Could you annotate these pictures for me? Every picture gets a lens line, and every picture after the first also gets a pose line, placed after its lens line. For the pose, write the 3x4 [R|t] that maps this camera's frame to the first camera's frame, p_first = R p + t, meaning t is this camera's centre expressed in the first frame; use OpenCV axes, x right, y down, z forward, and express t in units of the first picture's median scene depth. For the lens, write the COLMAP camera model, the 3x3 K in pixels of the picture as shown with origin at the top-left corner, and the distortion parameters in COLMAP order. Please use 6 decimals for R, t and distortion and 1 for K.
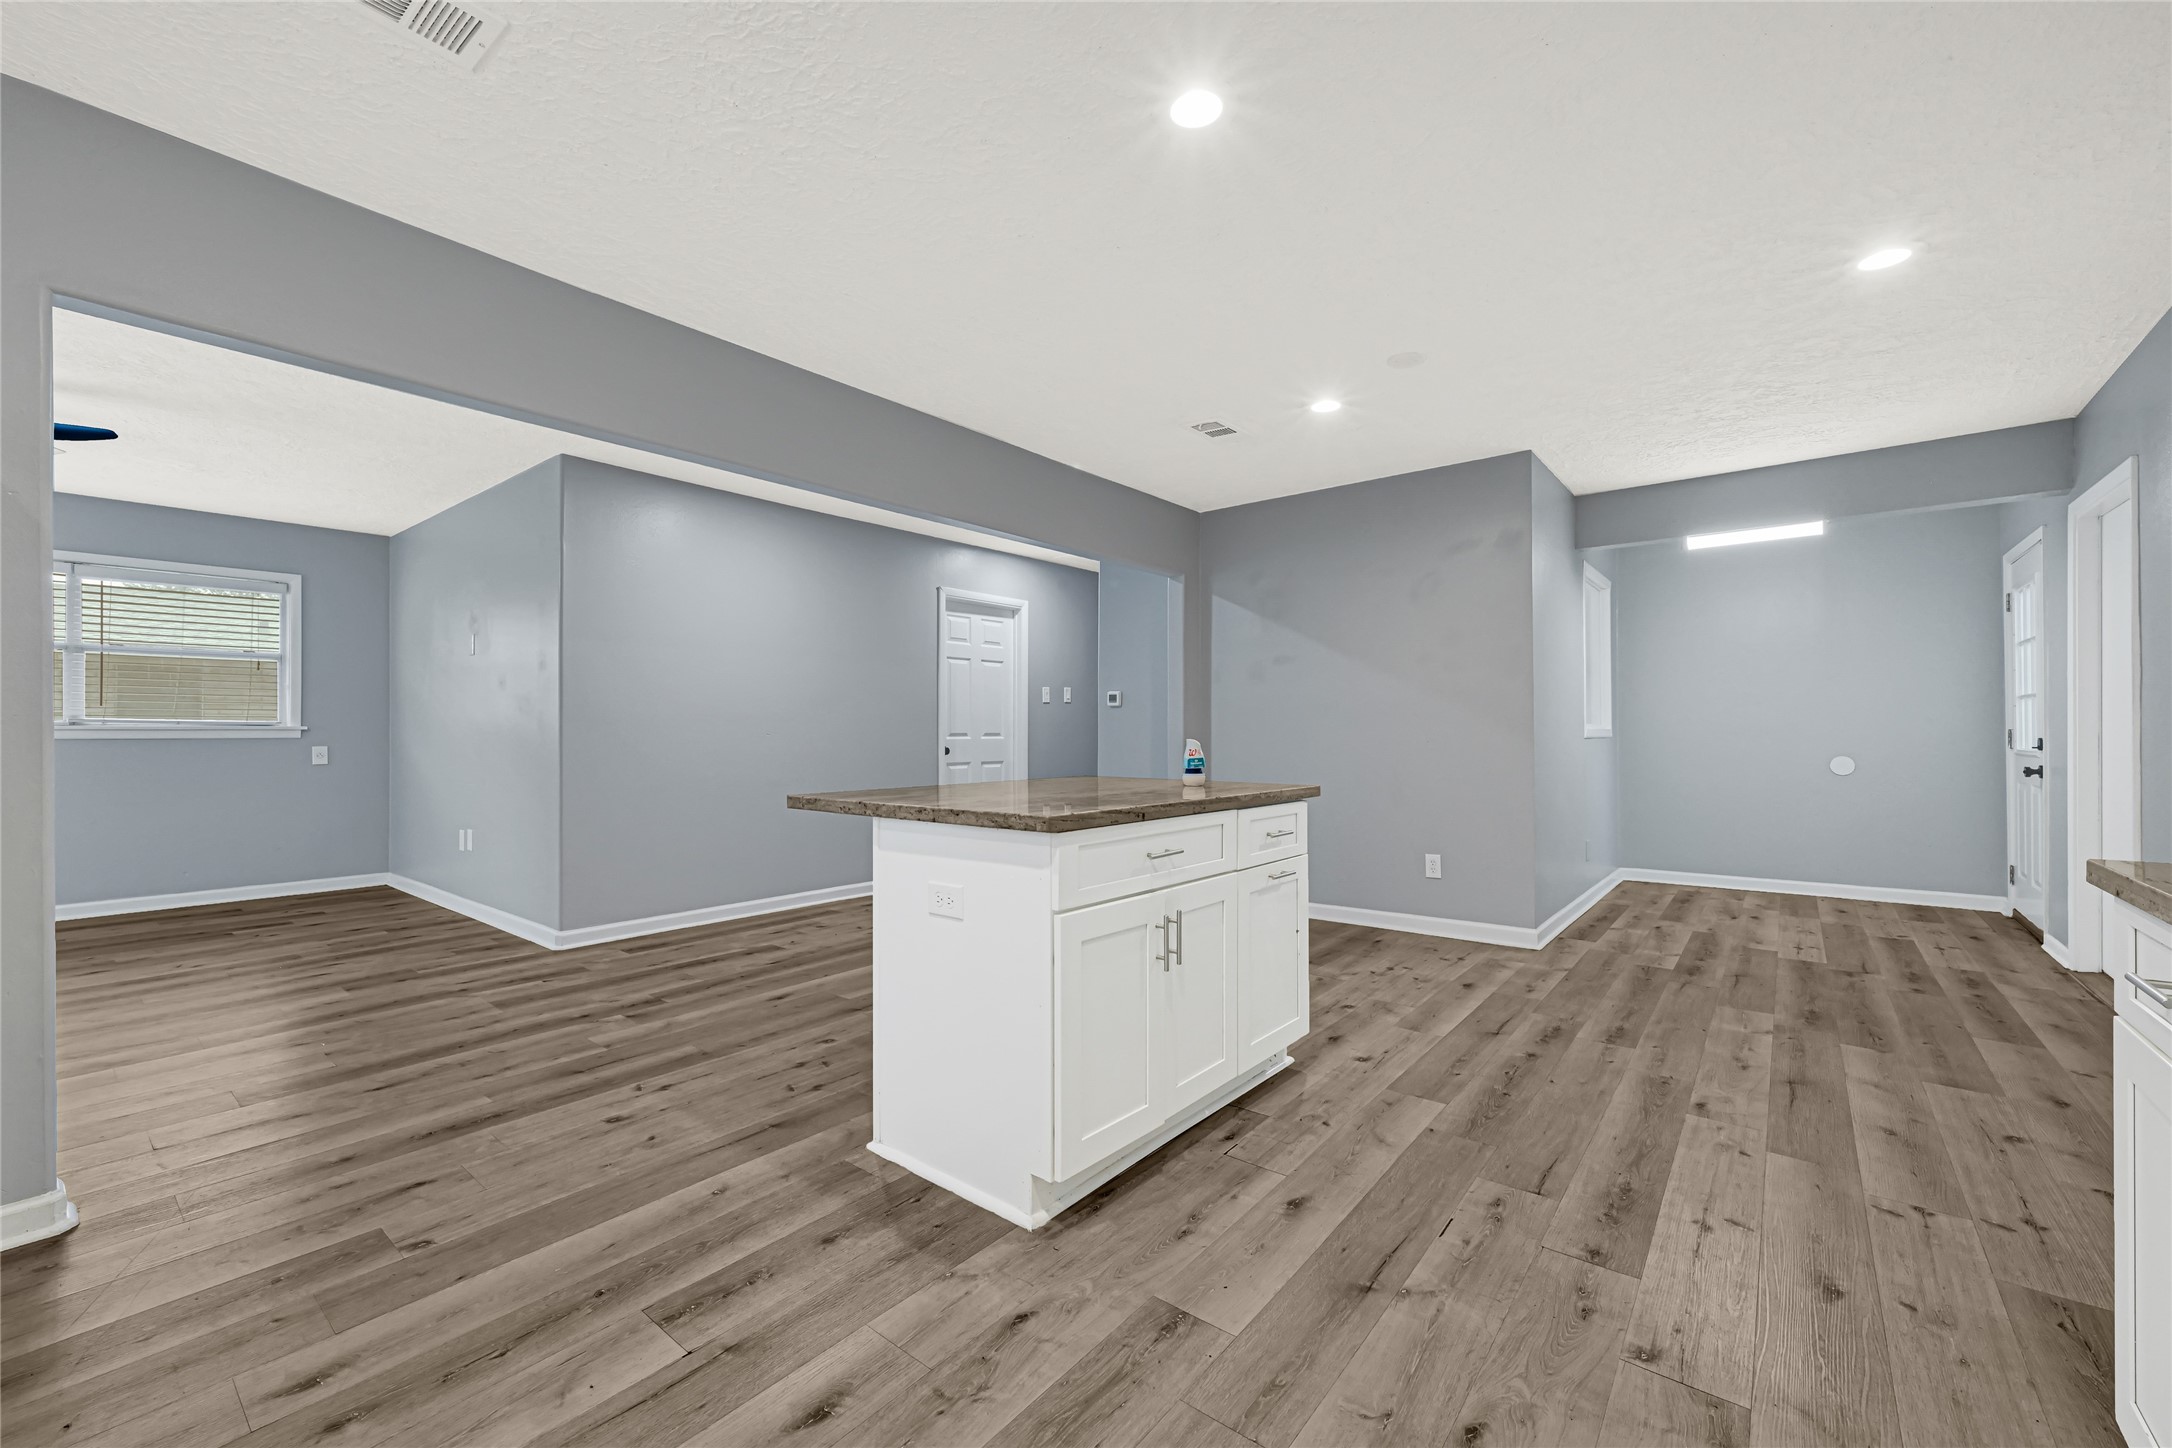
lens RADIAL K [[881.3, 0, 1075.3], [0, 881.3, 730.1], [0, 0, 1]] dist [0.002266, -0.001188]
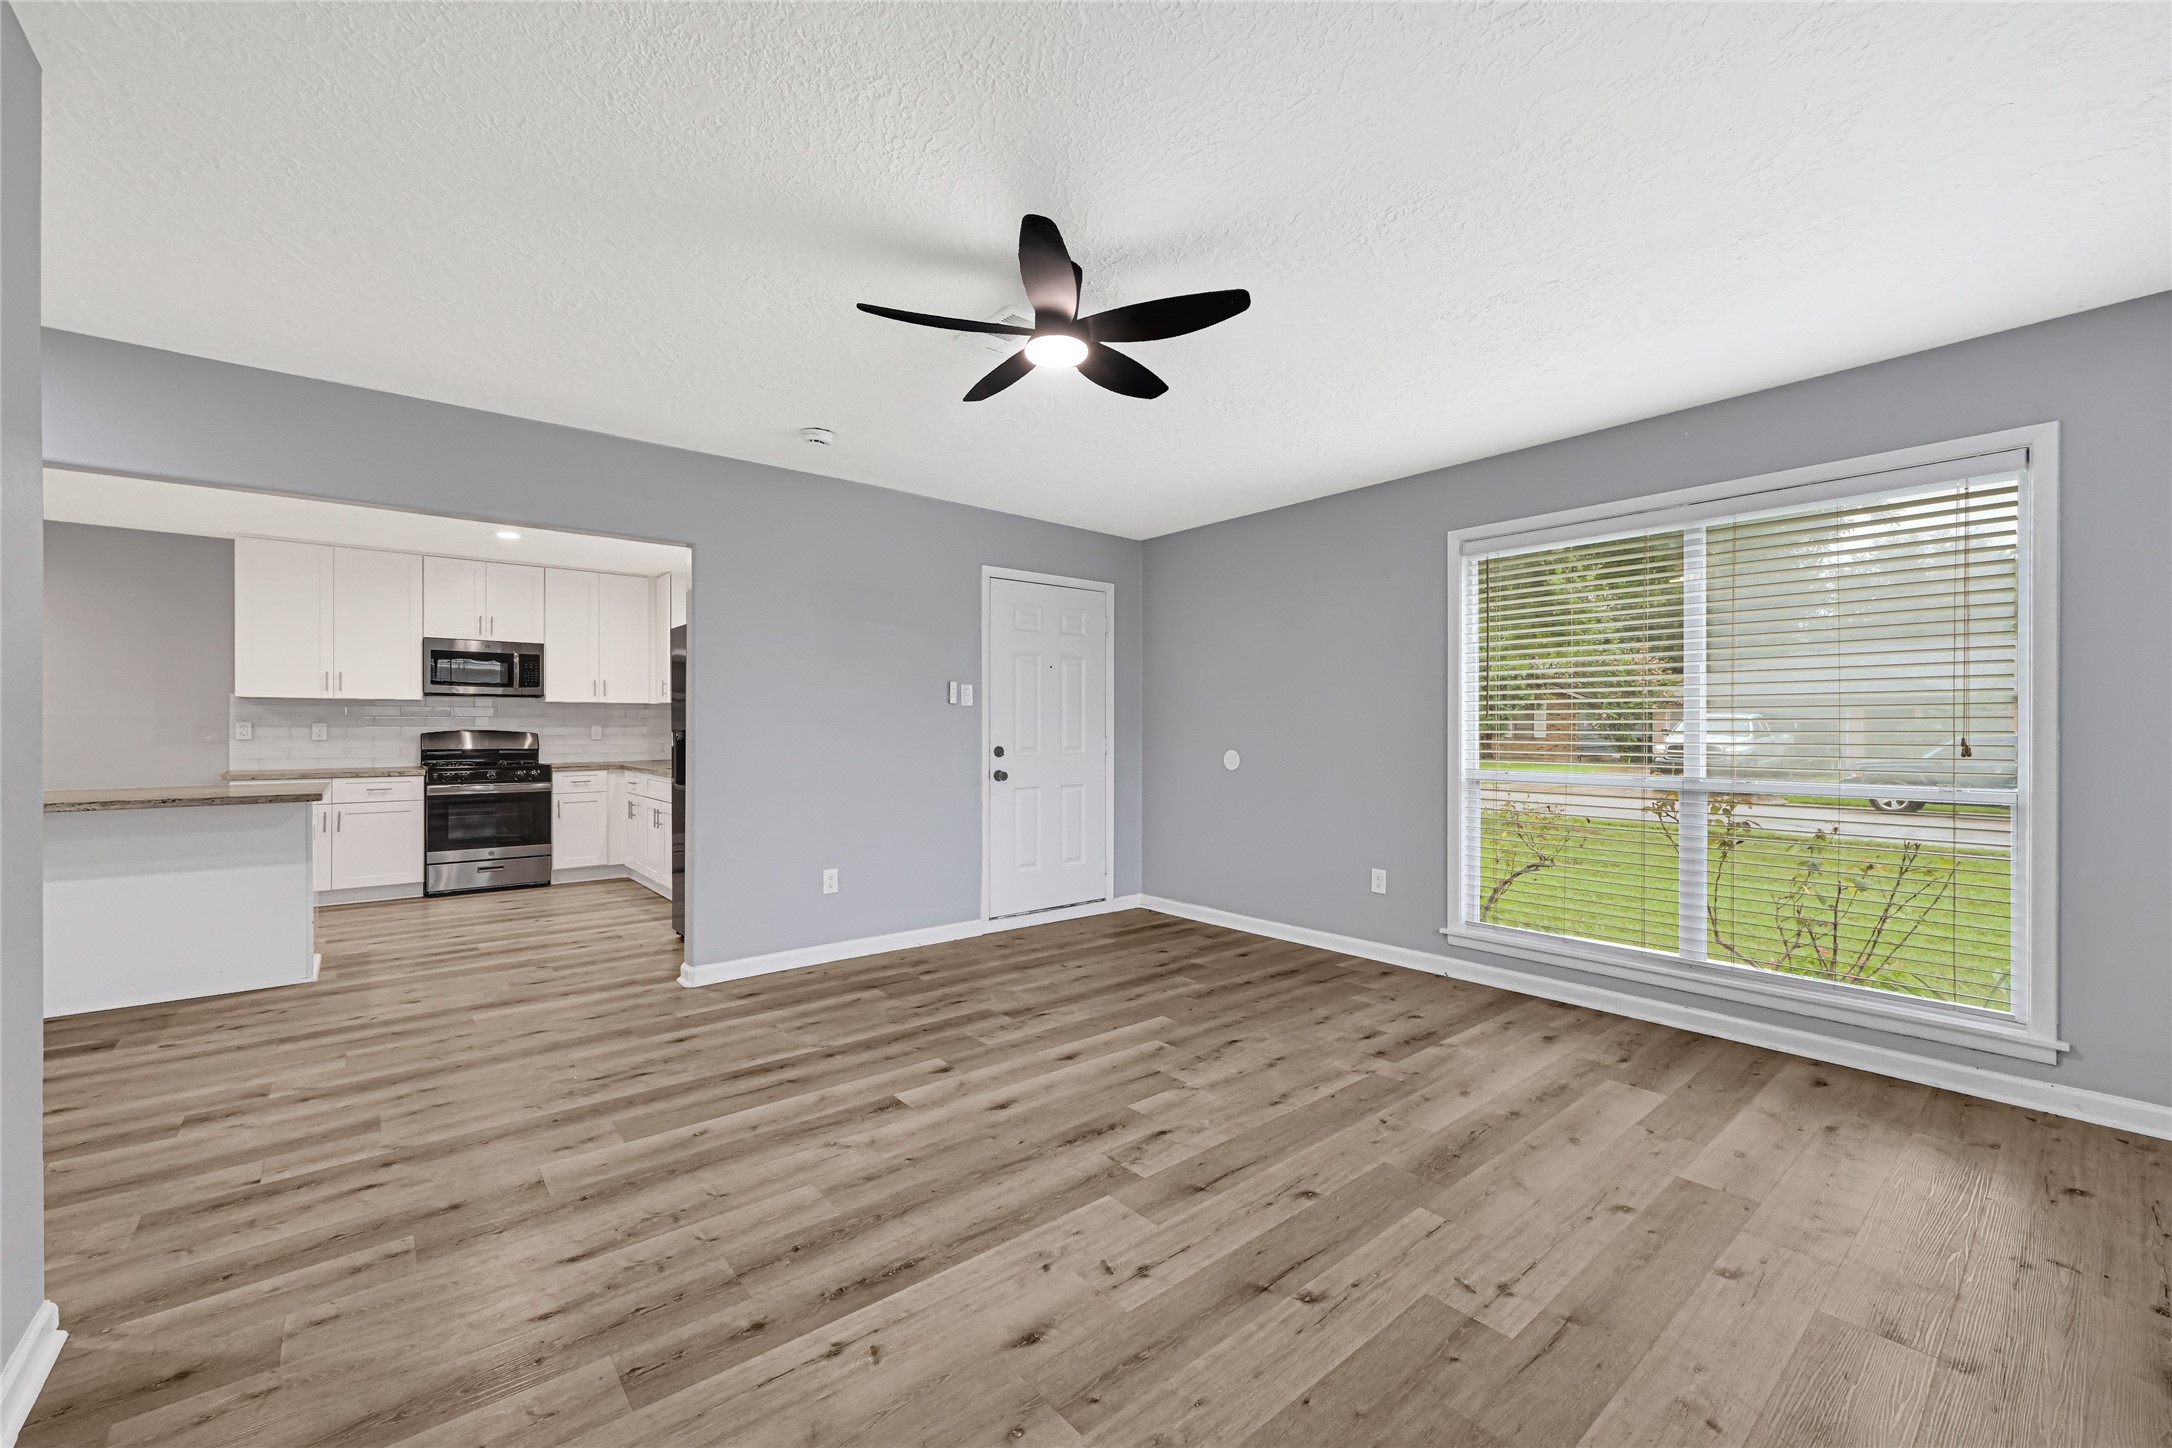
lens RADIAL K [[881.3, 0, 1071.8], [0, 881.3, 733.6], [0, 0, 1]] dist [0.002266, -0.001188]
pose [[-0.980703, 0.000943, 0.195500, -2.064848], [0.002510, 0.999967, 0.007765, -0.043708], [-0.195486, 0.008106, -0.980673, 2.410226]]
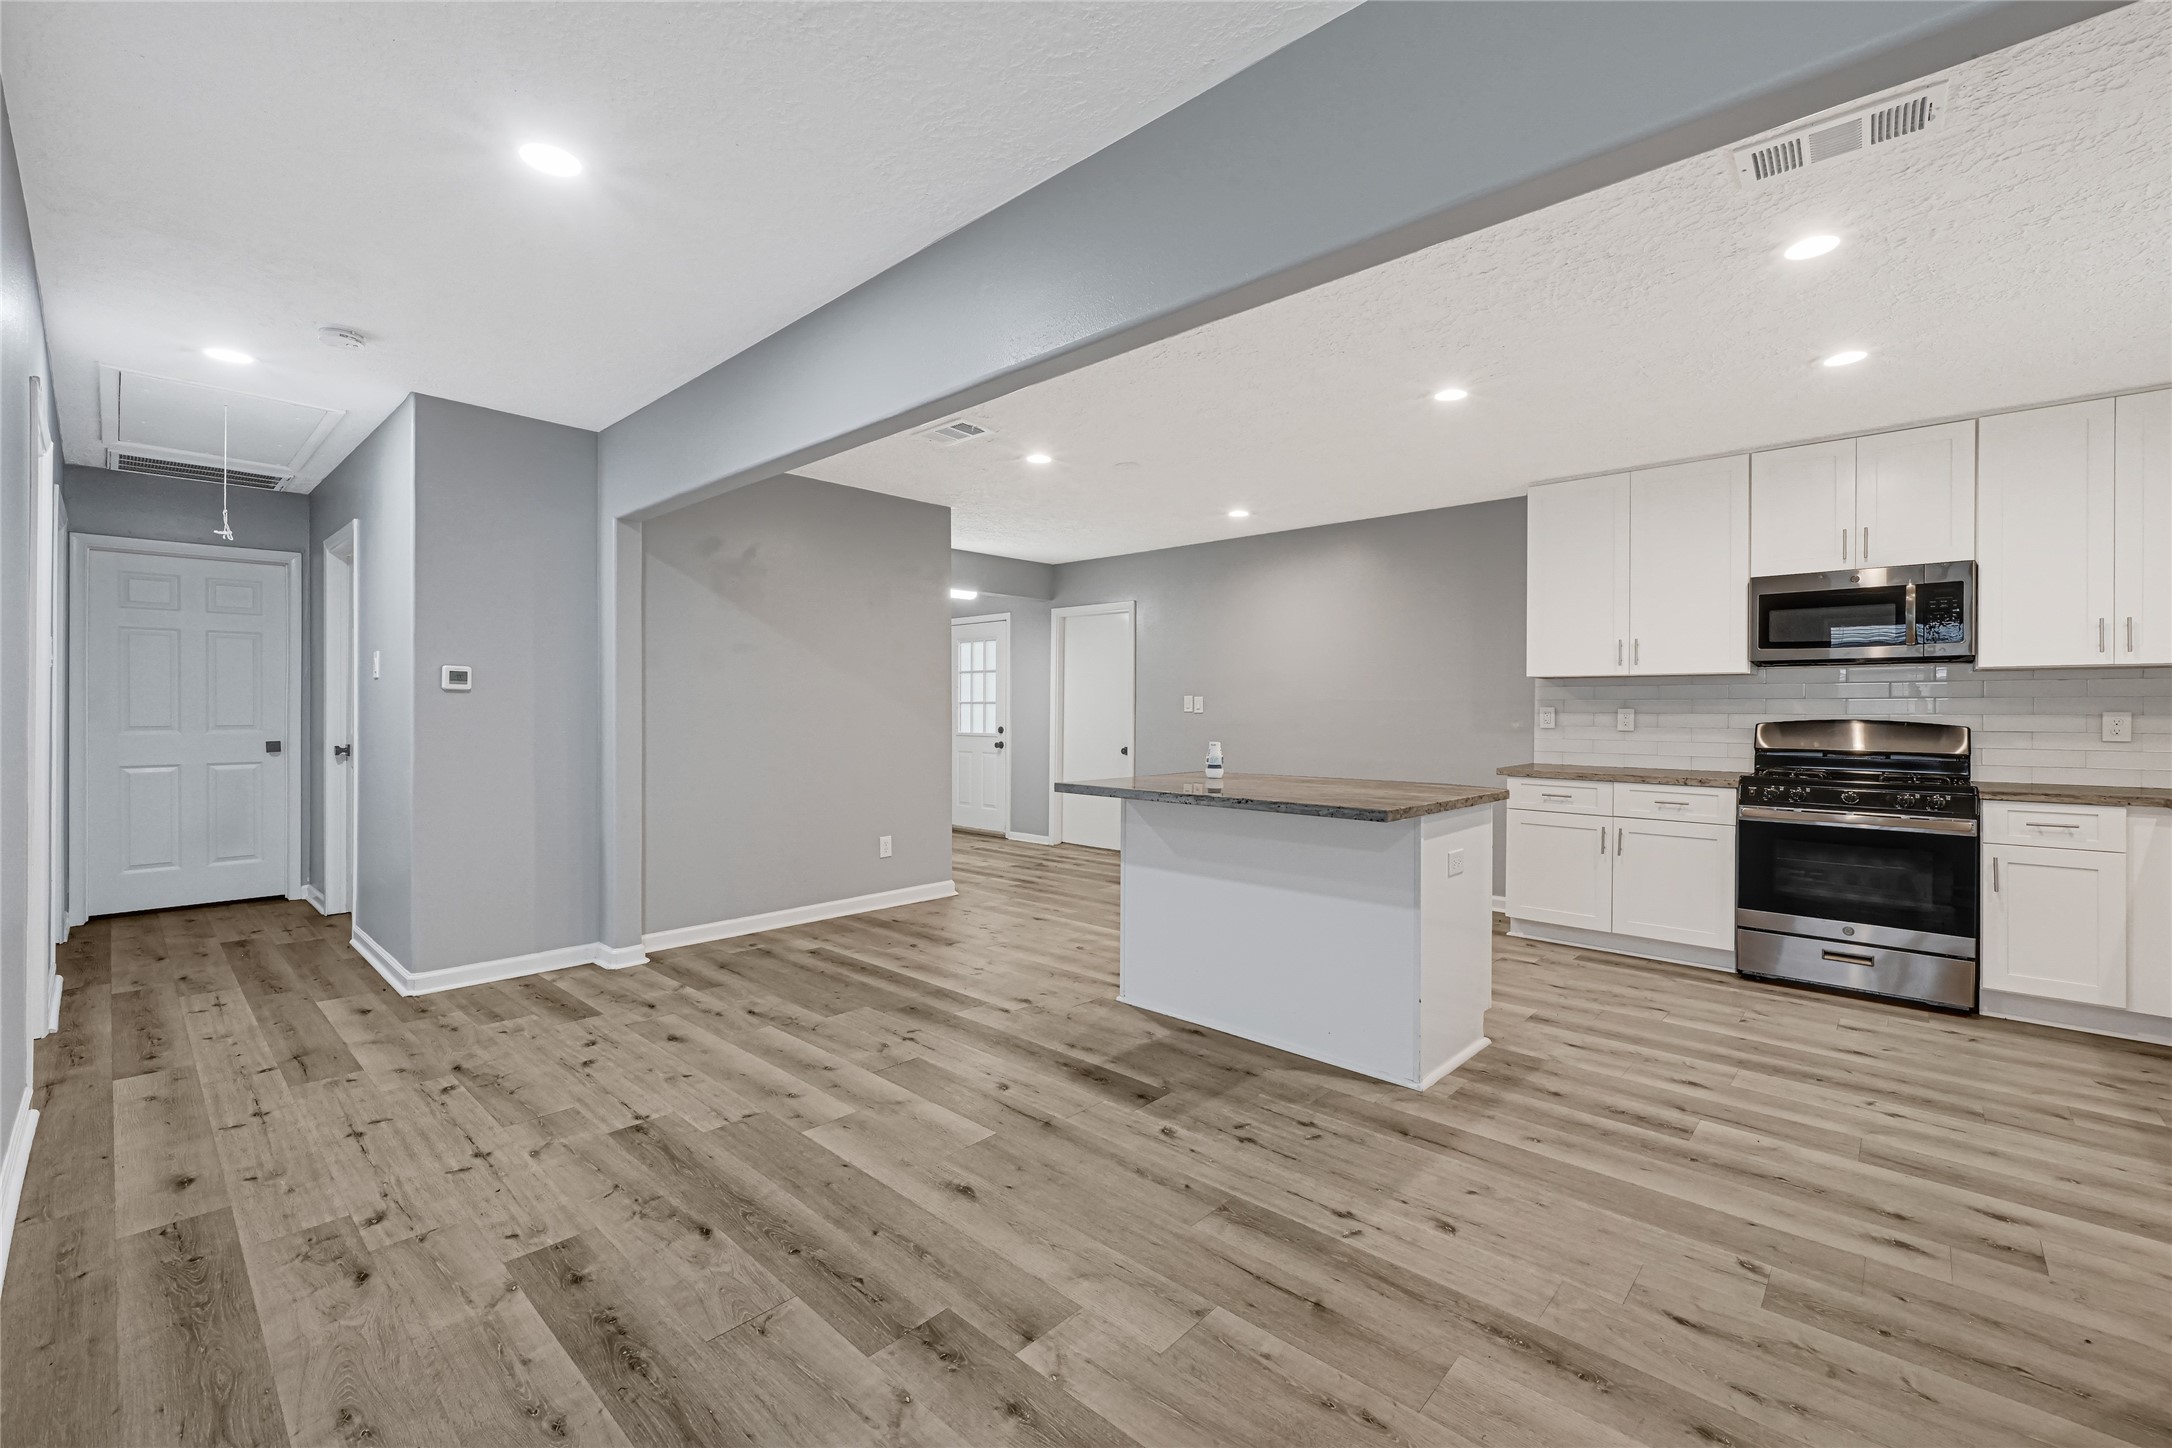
lens RADIAL K [[881.3, 0, 1090.3], [0, 881.3, 708.1], [0, 0, 1]] dist [0.002266, -0.001188]
pose [[0.061502, 0.010698, 0.998050, -1.430535], [-0.008189, 0.999914, -0.010213, -0.030798], [-0.998073, -0.007545, 0.061584, 1.345171]]
